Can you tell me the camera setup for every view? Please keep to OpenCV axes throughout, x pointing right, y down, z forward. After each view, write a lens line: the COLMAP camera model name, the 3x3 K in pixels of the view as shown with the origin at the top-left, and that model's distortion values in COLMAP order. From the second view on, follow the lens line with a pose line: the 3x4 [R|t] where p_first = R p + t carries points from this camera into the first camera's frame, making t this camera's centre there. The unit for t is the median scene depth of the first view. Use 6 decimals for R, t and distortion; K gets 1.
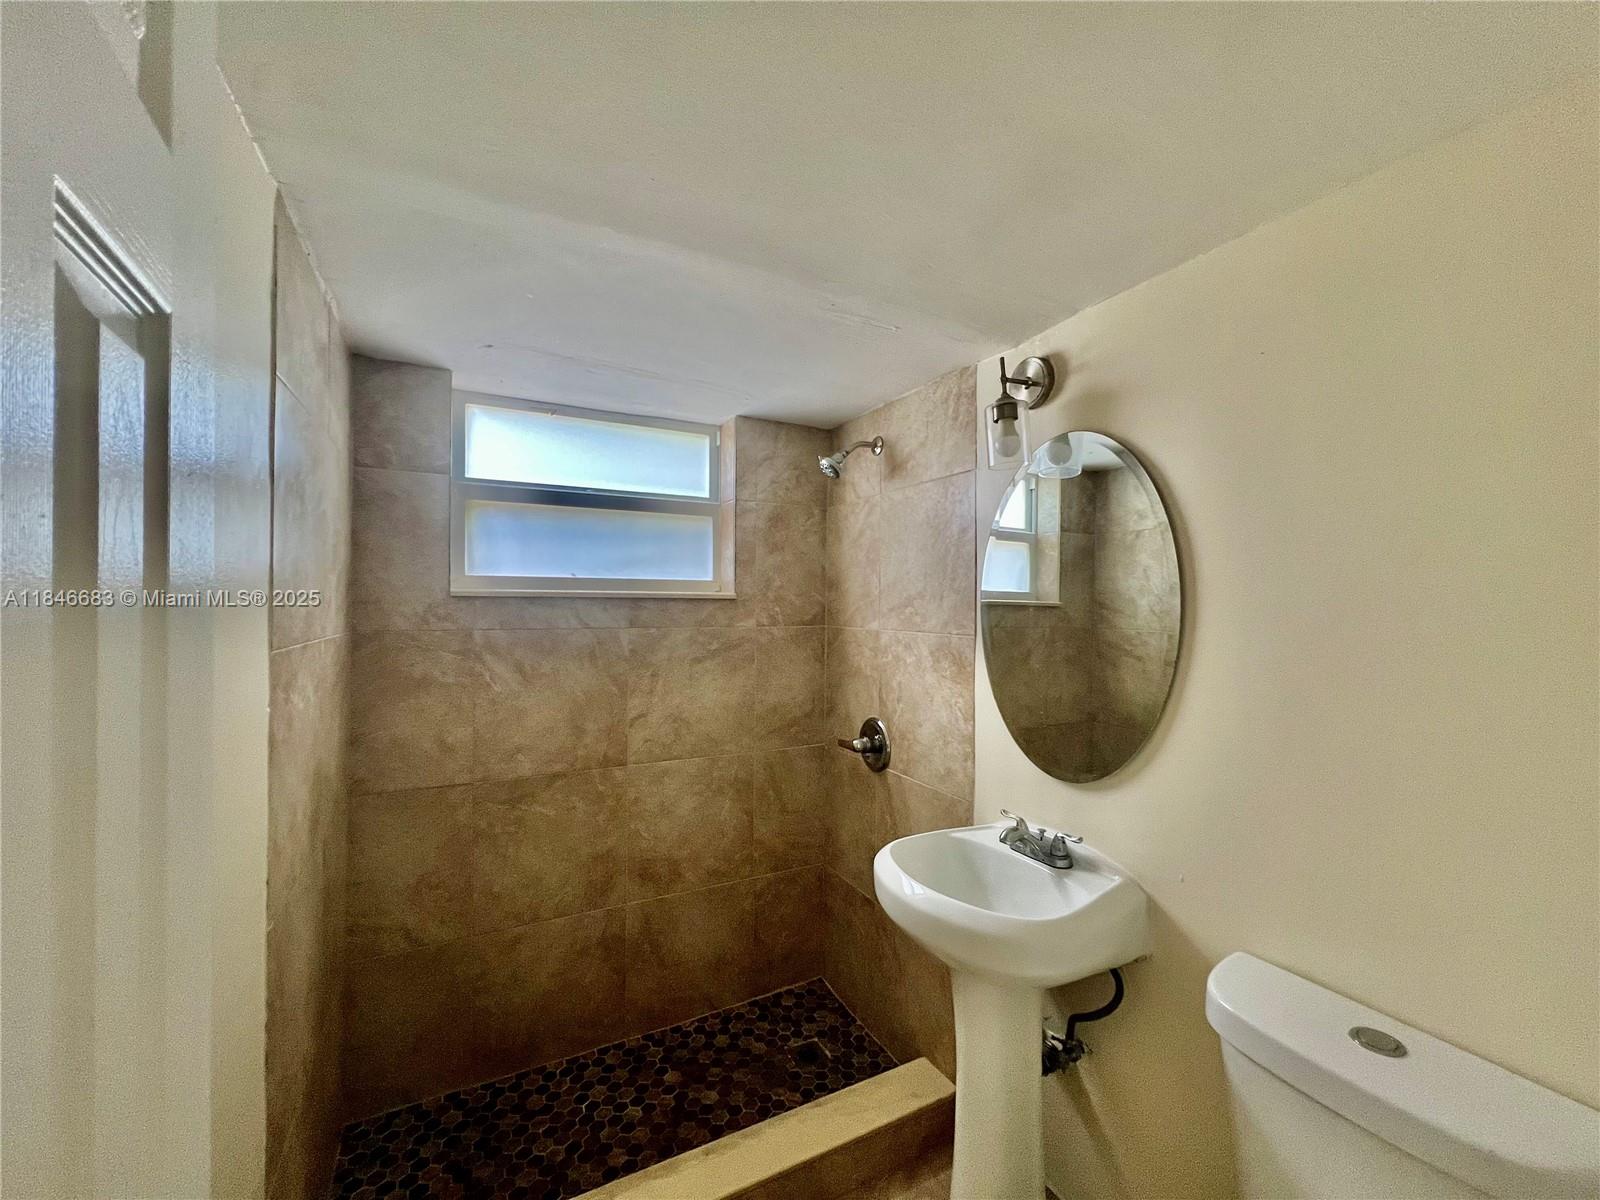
lens RADIAL K [[642.9, 0, 798.6], [0, 642.9, 601.0], [0, 0, 1]] dist [-0.000592, 0.000929]
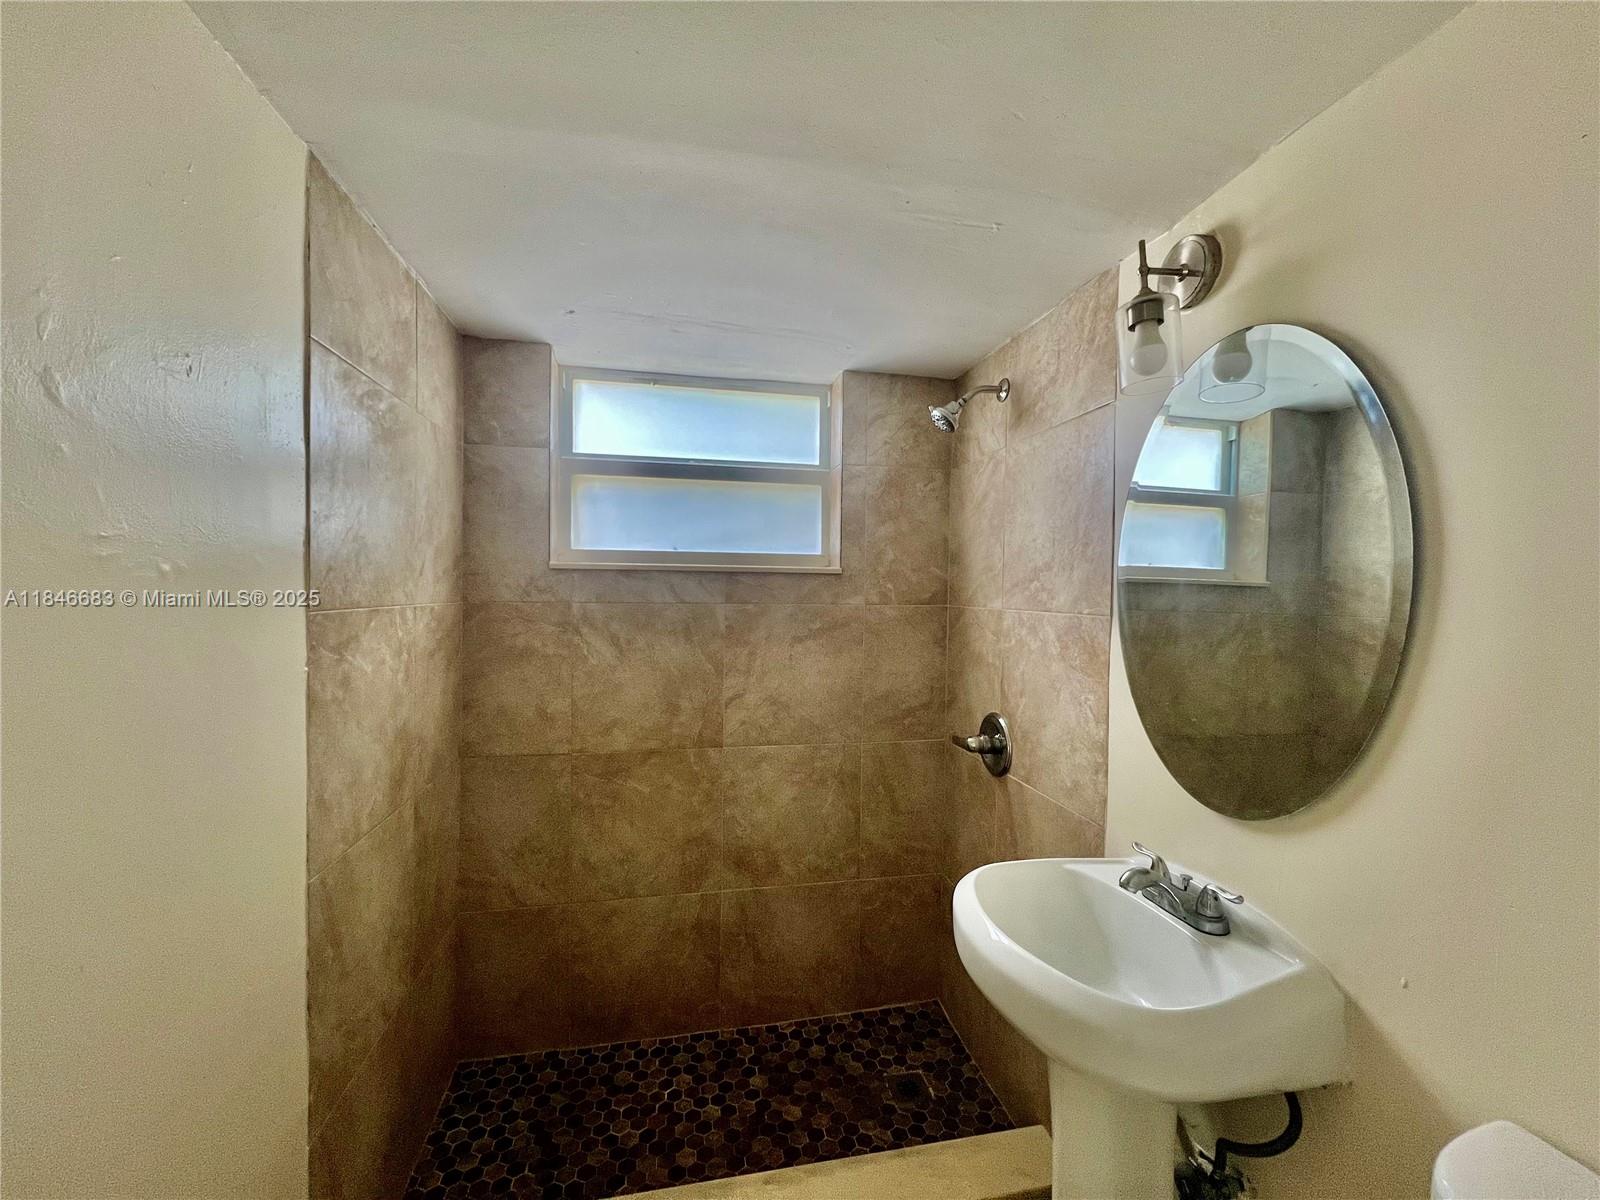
lens RADIAL K [[642.9, 0, 796.9], [0, 642.9, 601.1], [0, 0, 1]] dist [-0.000592, 0.000929]
pose [[0.960896, 0.010998, -0.276693, 0.111867], [-0.005467, 0.999770, 0.020755, 0.020117], [0.276857, -0.018431, 0.960734, 0.129049]]
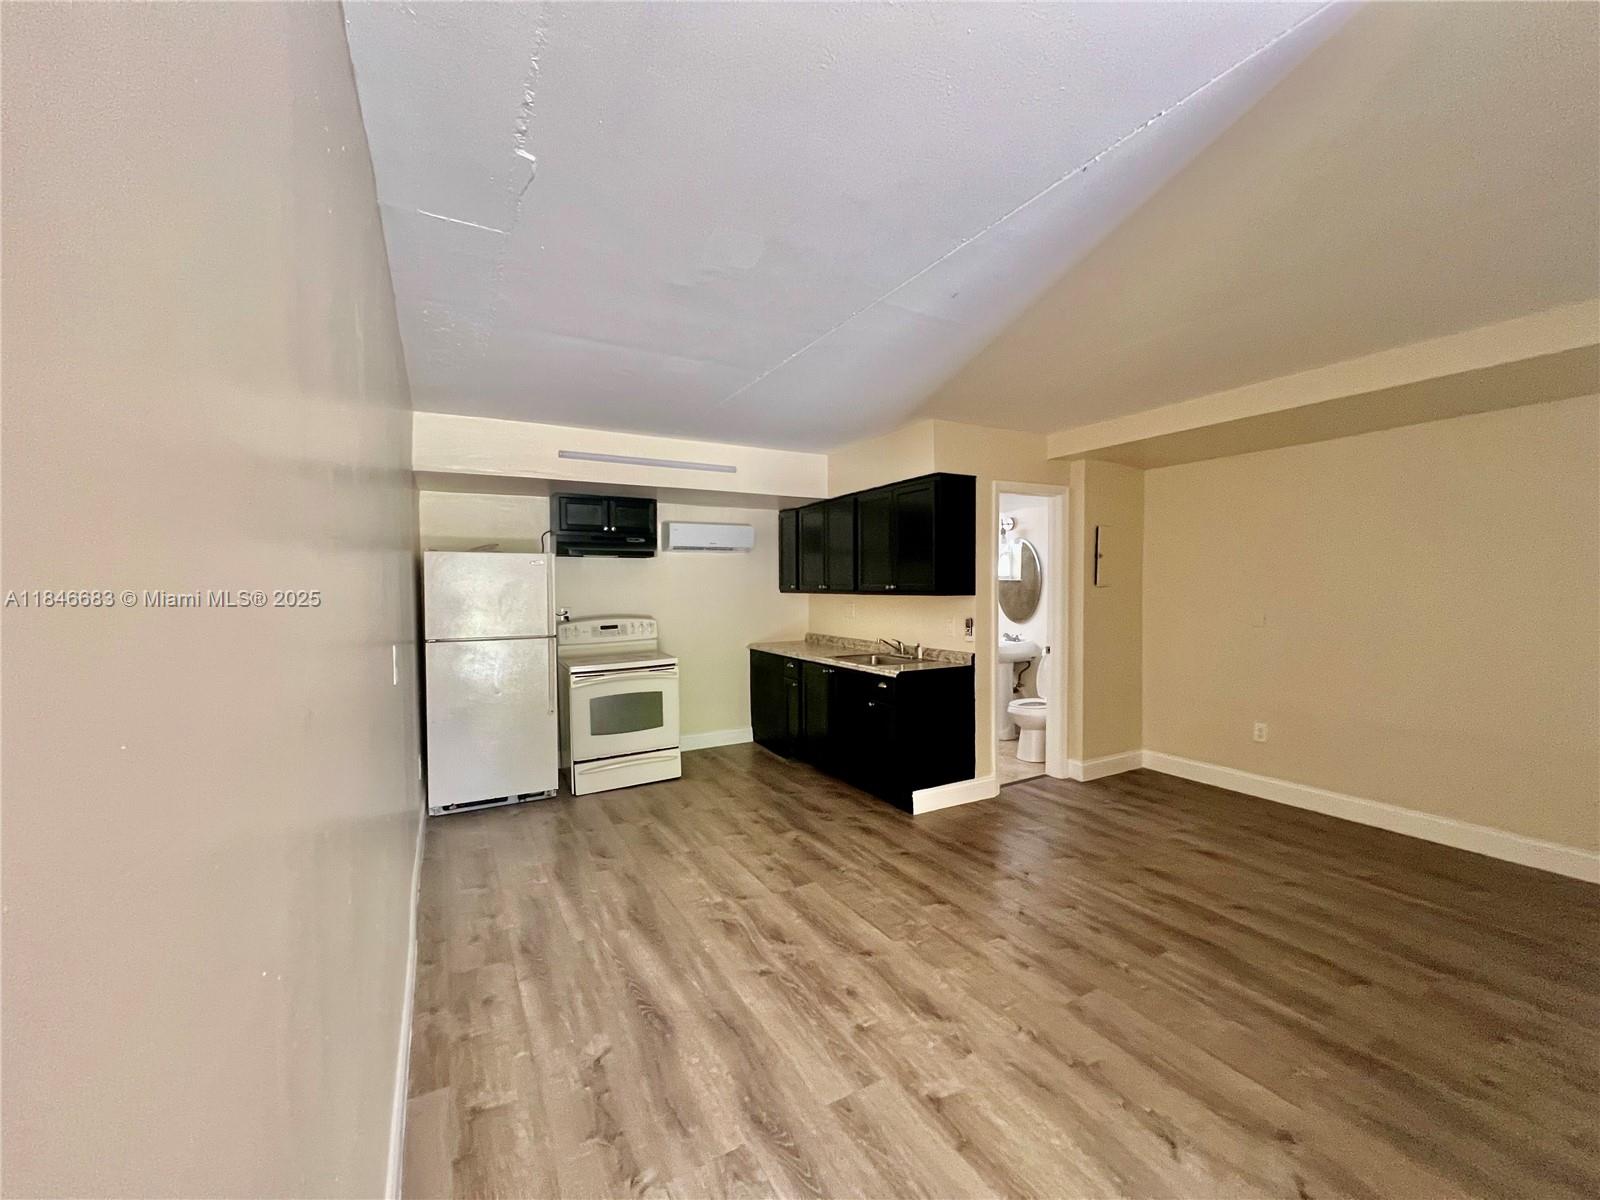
lens RADIAL K [[642.9, 0, 805.3], [0, 642.9, 597.3], [0, 0, 1]] dist [-0.000592, 0.000929]
pose [[0.999495, -0.009140, 0.030424, -0.834890], [0.008640, 0.999826, 0.016538, 0.032824], [-0.030569, -0.016267, 0.999400, -2.397742]]
